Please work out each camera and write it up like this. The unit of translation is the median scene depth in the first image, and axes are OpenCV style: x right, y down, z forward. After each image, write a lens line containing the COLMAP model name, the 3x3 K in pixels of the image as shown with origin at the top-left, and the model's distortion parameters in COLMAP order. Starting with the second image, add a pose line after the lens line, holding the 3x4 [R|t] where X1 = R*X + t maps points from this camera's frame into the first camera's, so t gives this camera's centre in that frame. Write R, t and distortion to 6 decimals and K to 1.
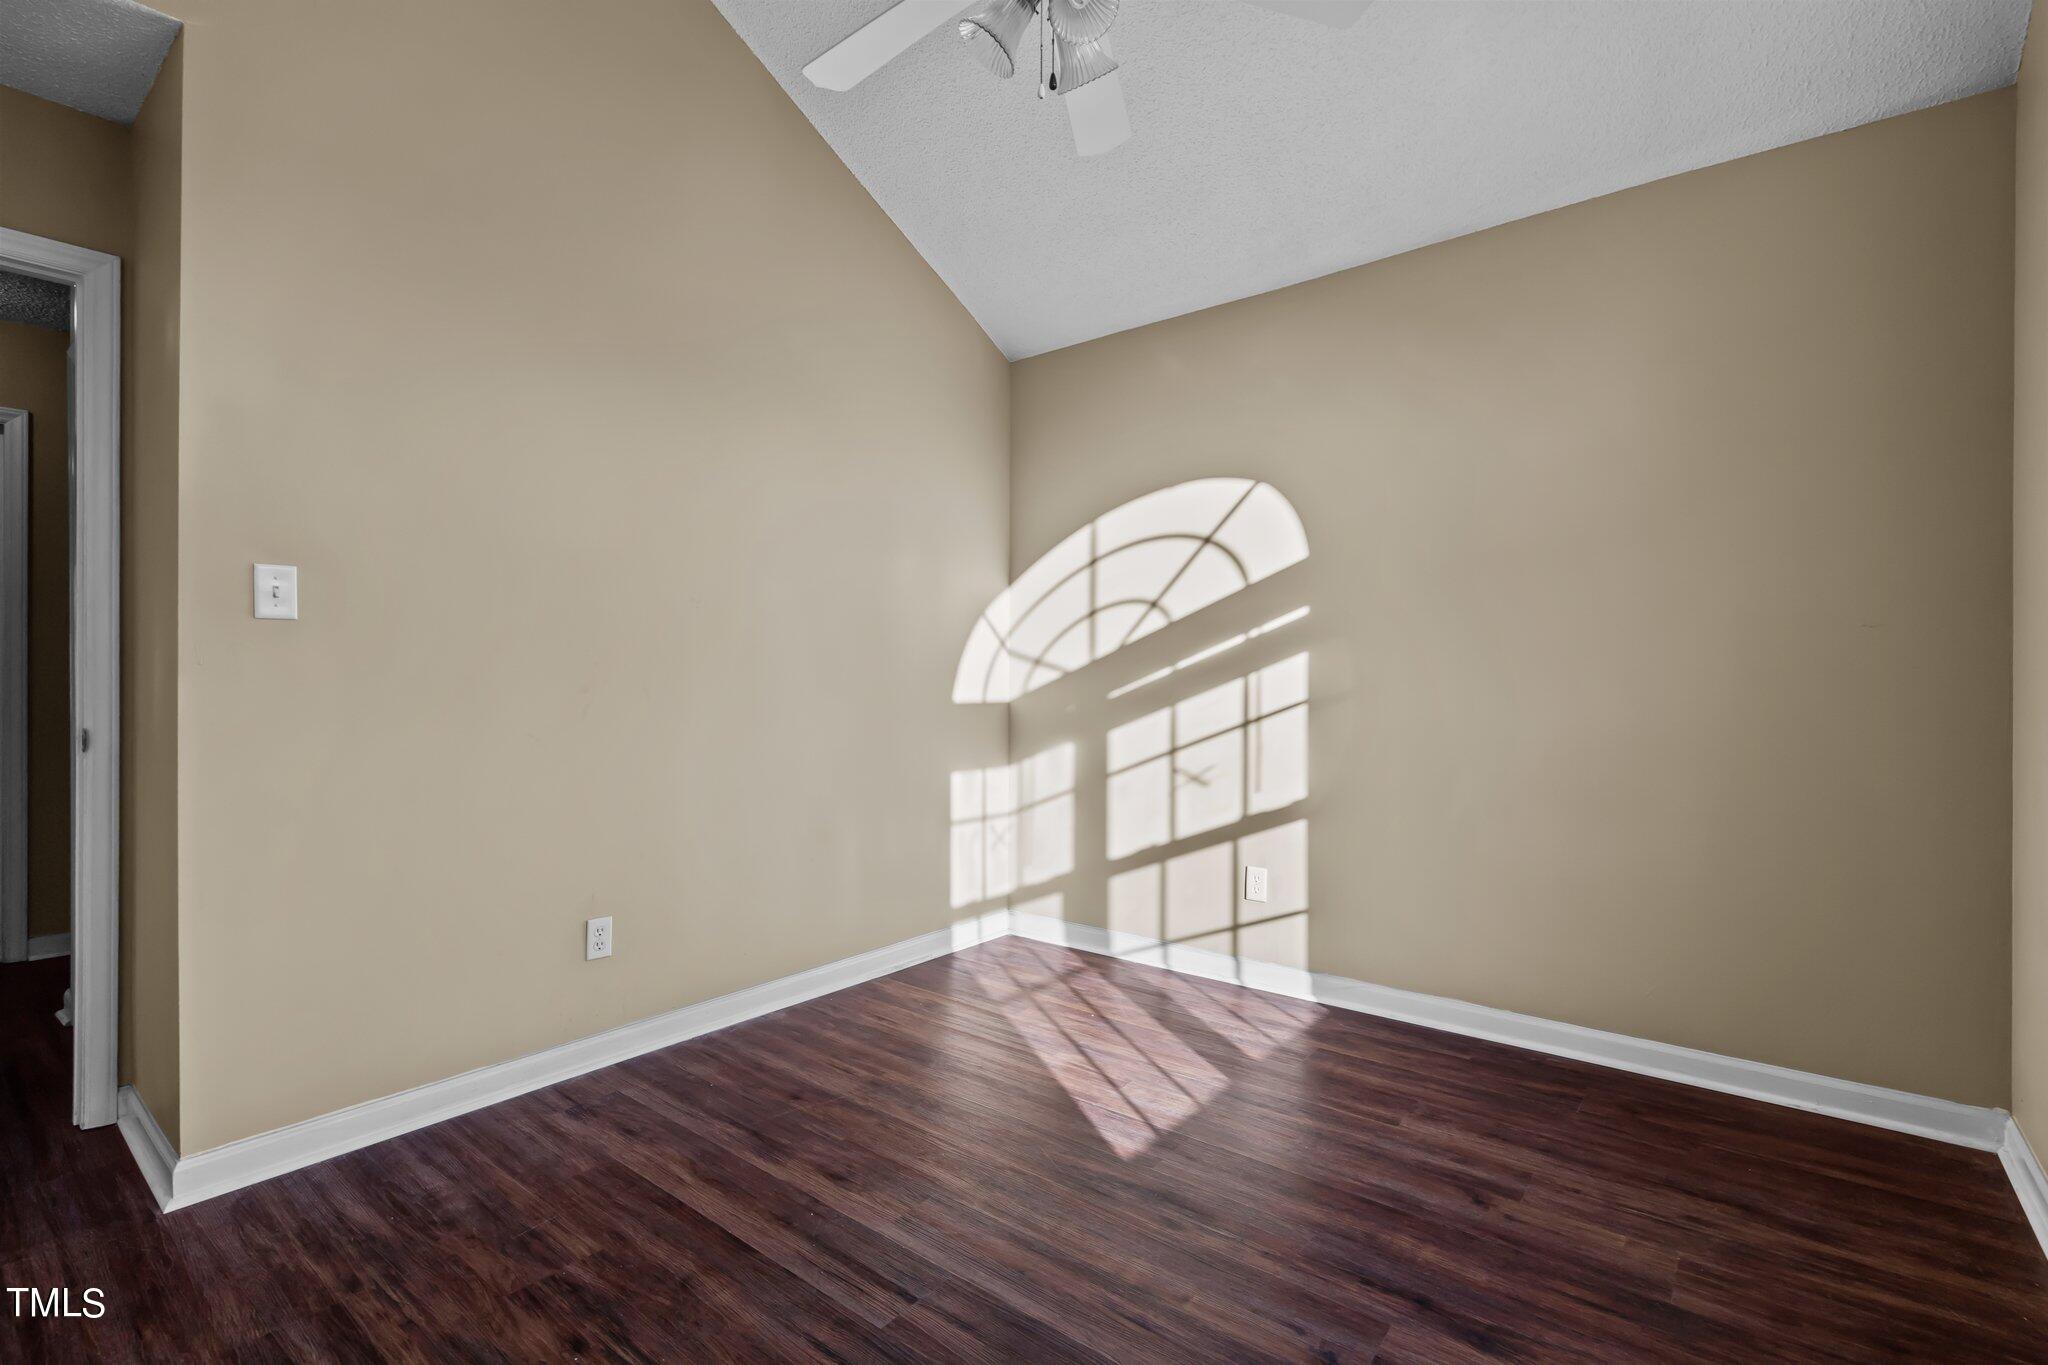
lens RADIAL K [[927.5, 0, 1026.7], [0, 927.5, 675.0], [0, 0, 1]] dist [0.001437, -0.000991]
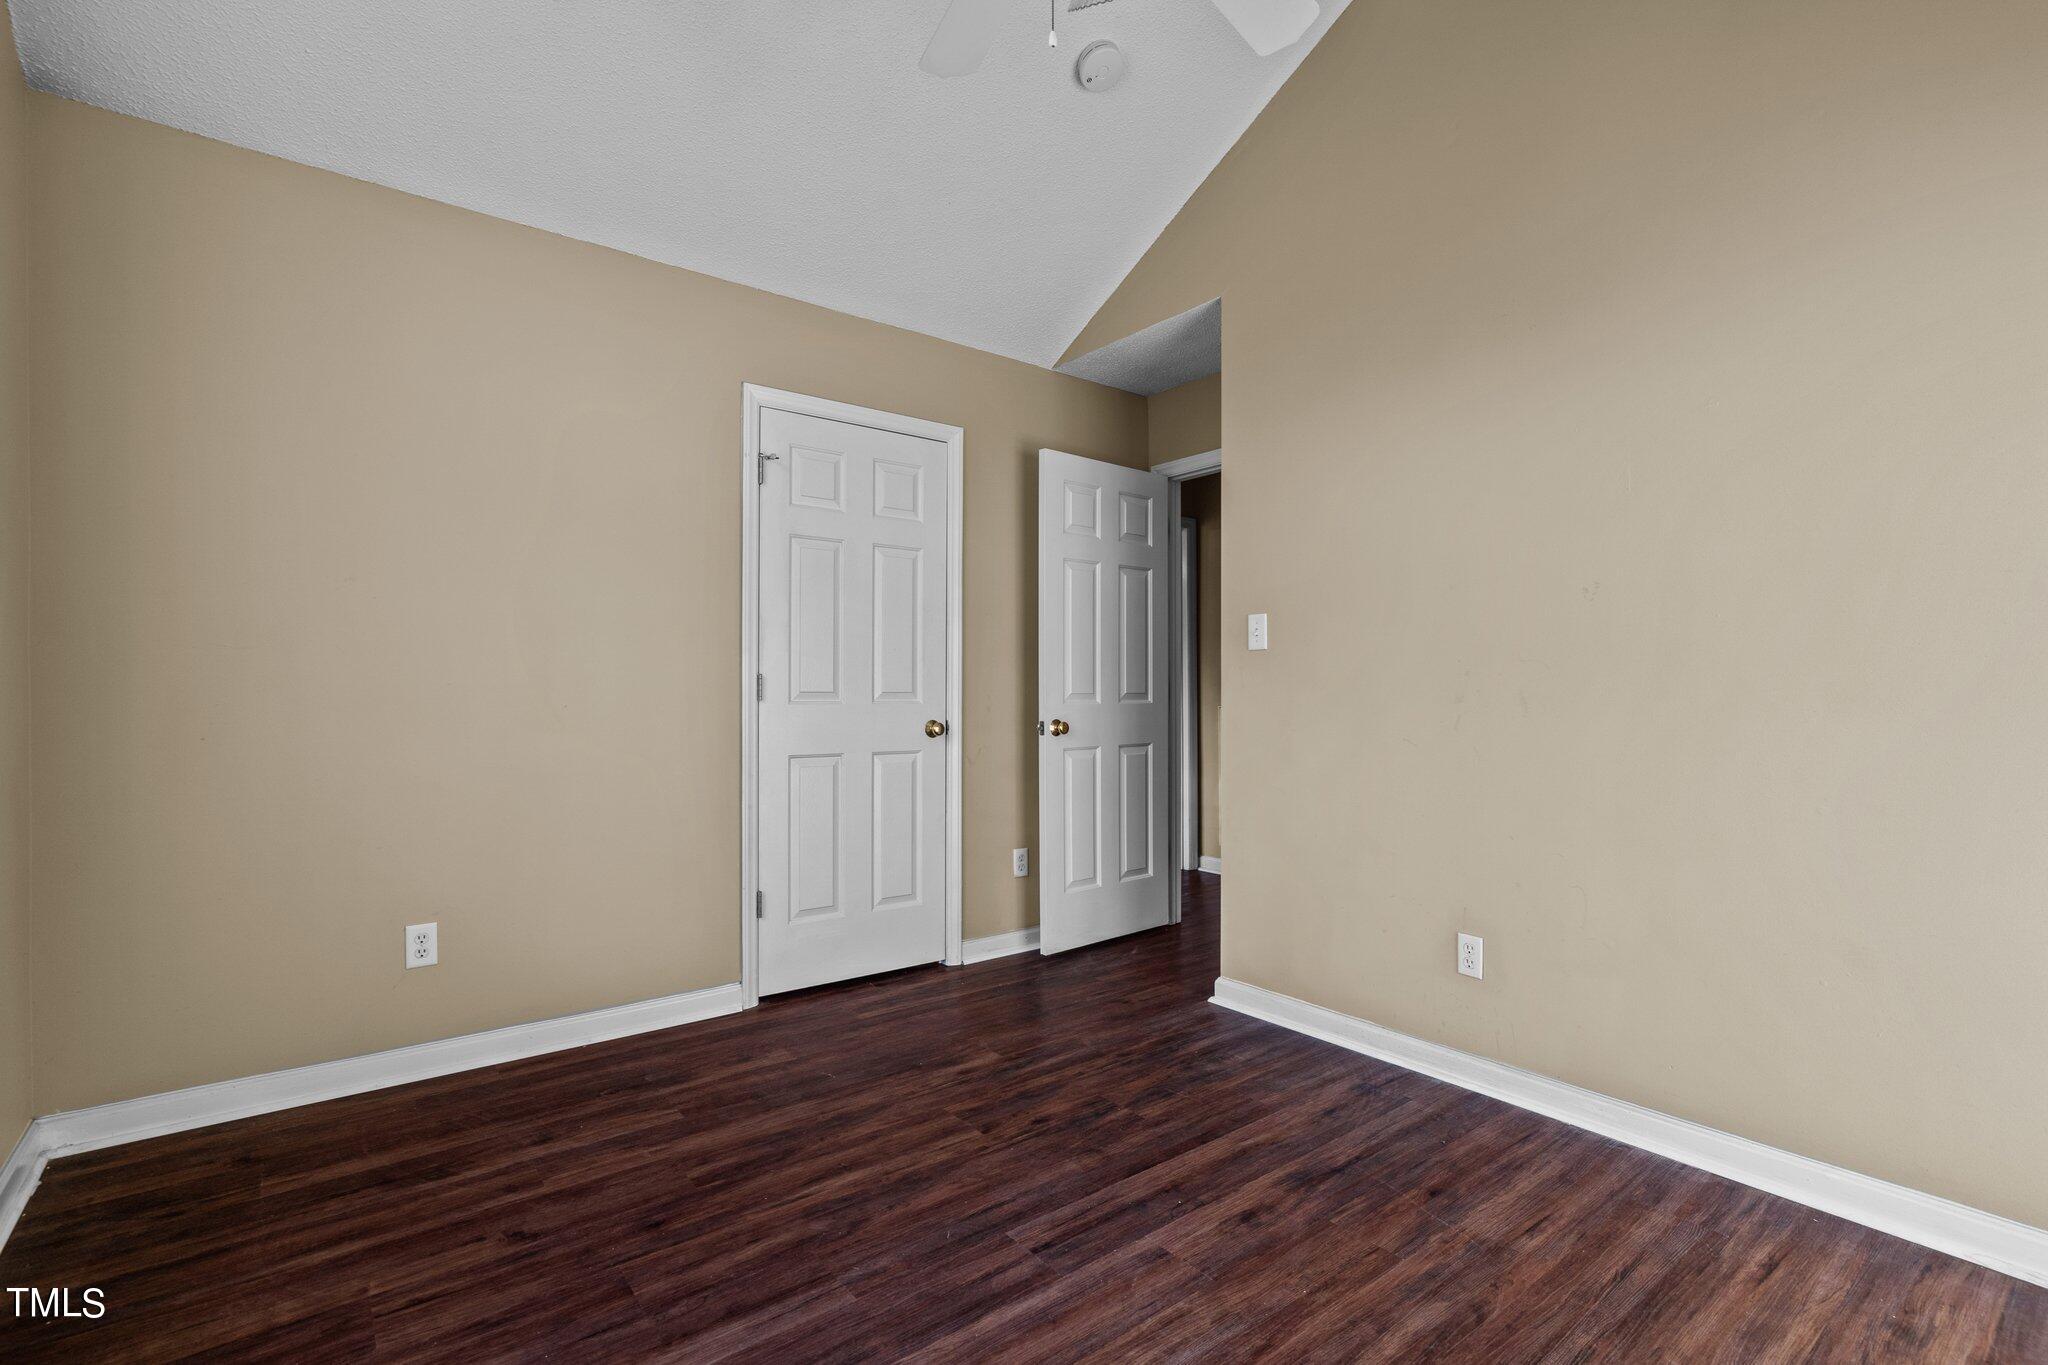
lens RADIAL K [[927.5, 0, 1037.0], [0, 927.5, 731.8], [0, 0, 1]] dist [0.001437, -0.000991]
pose [[-0.225363, 0.039631, -0.973468, 0.570392], [0.005009, 0.999206, 0.039519, 0.007965], [0.974262, 0.004030, -0.225383, 0.769516]]
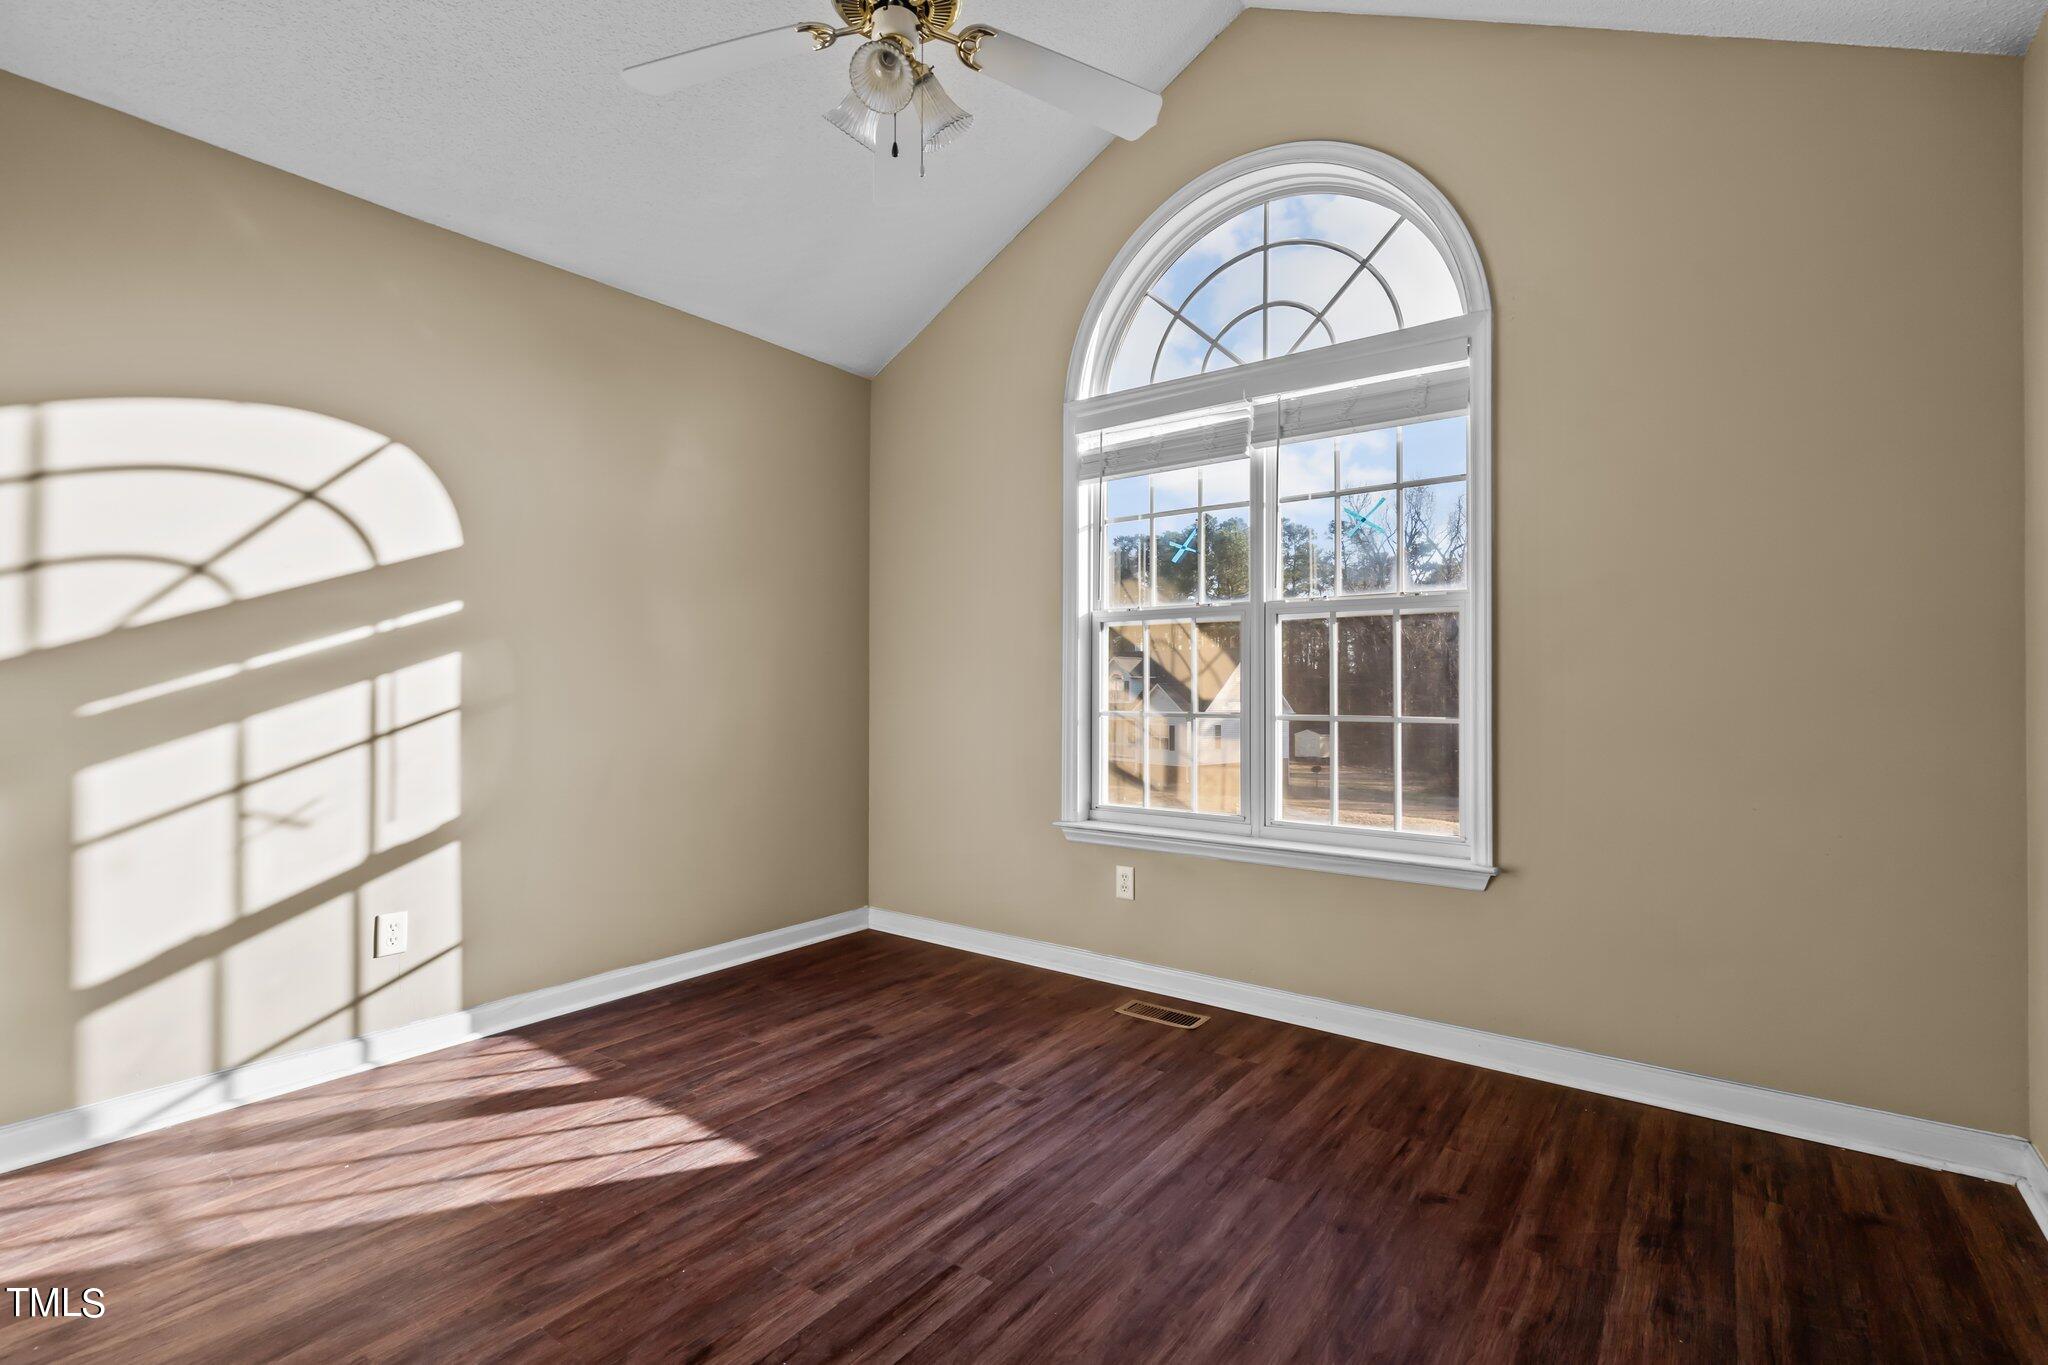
lens RADIAL K [[927.5, 0, 1032.2], [0, 927.5, 676.3], [0, 0, 1]] dist [0.001437, -0.000991]
pose [[-0.030737, 0.007784, 0.999497, -0.736361], [-0.006301, 0.999948, -0.007981, 0.001961], [-0.999508, -0.006543, -0.030687, 0.584450]]
